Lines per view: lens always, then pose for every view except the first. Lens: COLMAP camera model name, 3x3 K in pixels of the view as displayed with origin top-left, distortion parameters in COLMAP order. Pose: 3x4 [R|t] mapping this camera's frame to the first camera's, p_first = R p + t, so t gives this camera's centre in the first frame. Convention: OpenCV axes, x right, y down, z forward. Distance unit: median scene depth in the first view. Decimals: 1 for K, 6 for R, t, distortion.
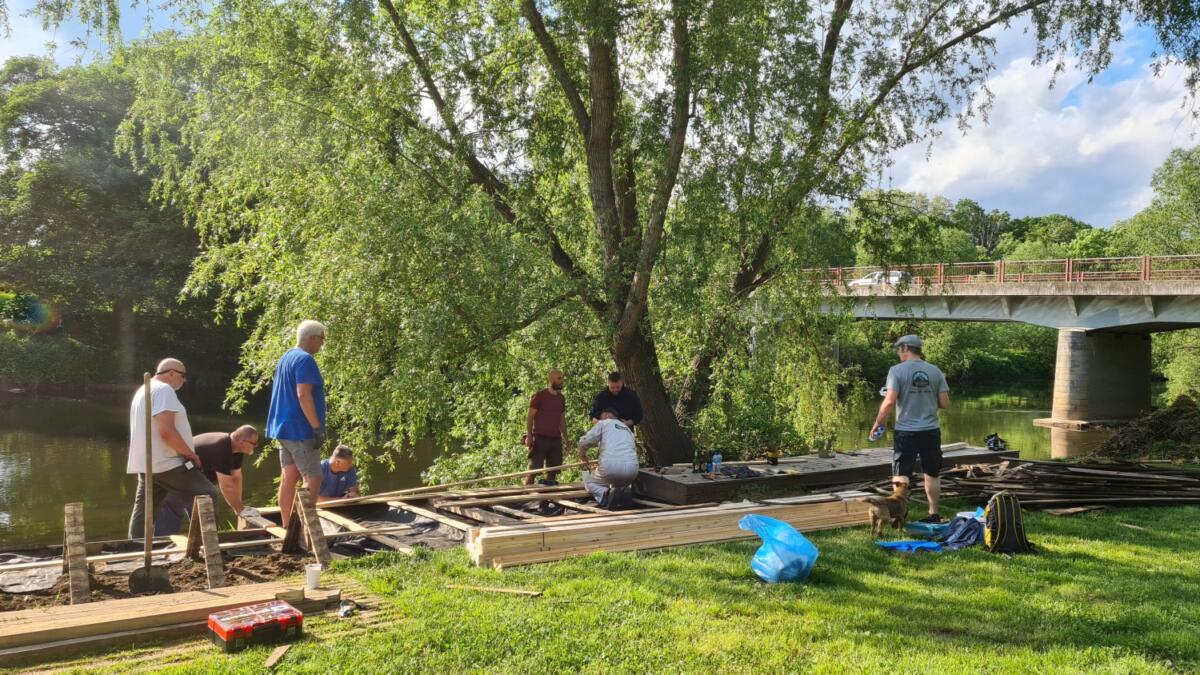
lens RADIAL K [[886.6, 0, 603.4], [0, 886.6, 345.6], [0, 0, 1]] dist [0.016487, -0.000717]
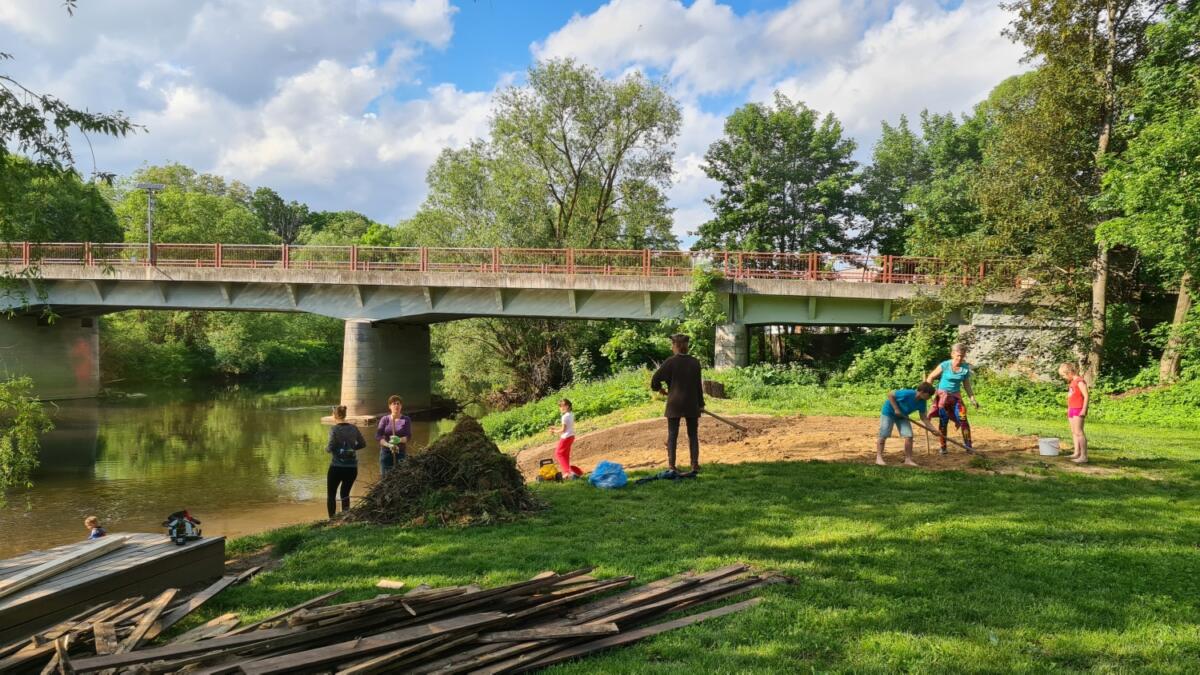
lens RADIAL K [[886.6, 0, 603.4], [0, 886.6, 345.6], [0, 0, 1]] dist [0.016487, -0.000717]
pose [[0.736605, -0.020952, 0.675998, 0.065507], [0.014224, 0.999779, 0.015488, -0.001865], [-0.676173, -0.001794, 0.736740, 0.104516]]
